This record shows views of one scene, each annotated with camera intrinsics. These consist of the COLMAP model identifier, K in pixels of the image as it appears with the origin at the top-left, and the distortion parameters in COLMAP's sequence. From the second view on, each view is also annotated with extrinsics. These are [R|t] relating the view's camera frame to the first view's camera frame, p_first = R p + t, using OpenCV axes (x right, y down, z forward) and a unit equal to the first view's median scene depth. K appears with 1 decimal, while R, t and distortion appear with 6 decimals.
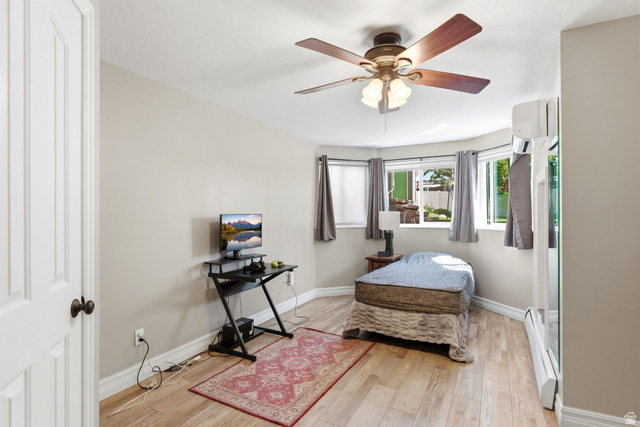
lens RADIAL K [[330.2, 0, 320.0], [0, 330.2, 213.5], [0, 0, 1]] dist [0.000166, 0.000018]
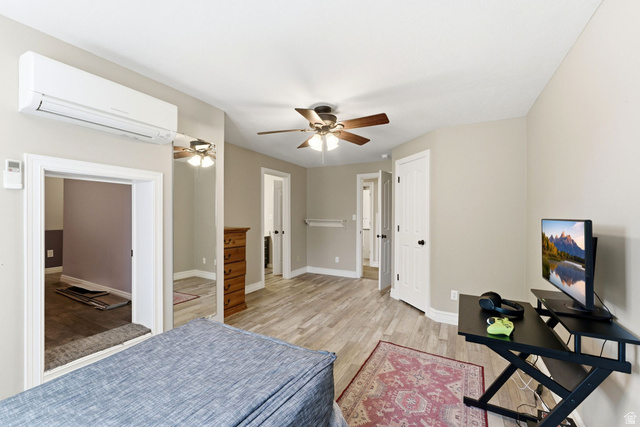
lens RADIAL K [[266.1, 0, 320.0], [0, 266.1, 213.5], [0, 0, 1]] dist [0.000407, 0.000098]
pose [[-0.999963, -0.000895, 0.008559, 0.175224], [-0.000925, 0.999994, -0.003460, -0.006803], [-0.008556, -0.003468, -0.999957, 1.979623]]
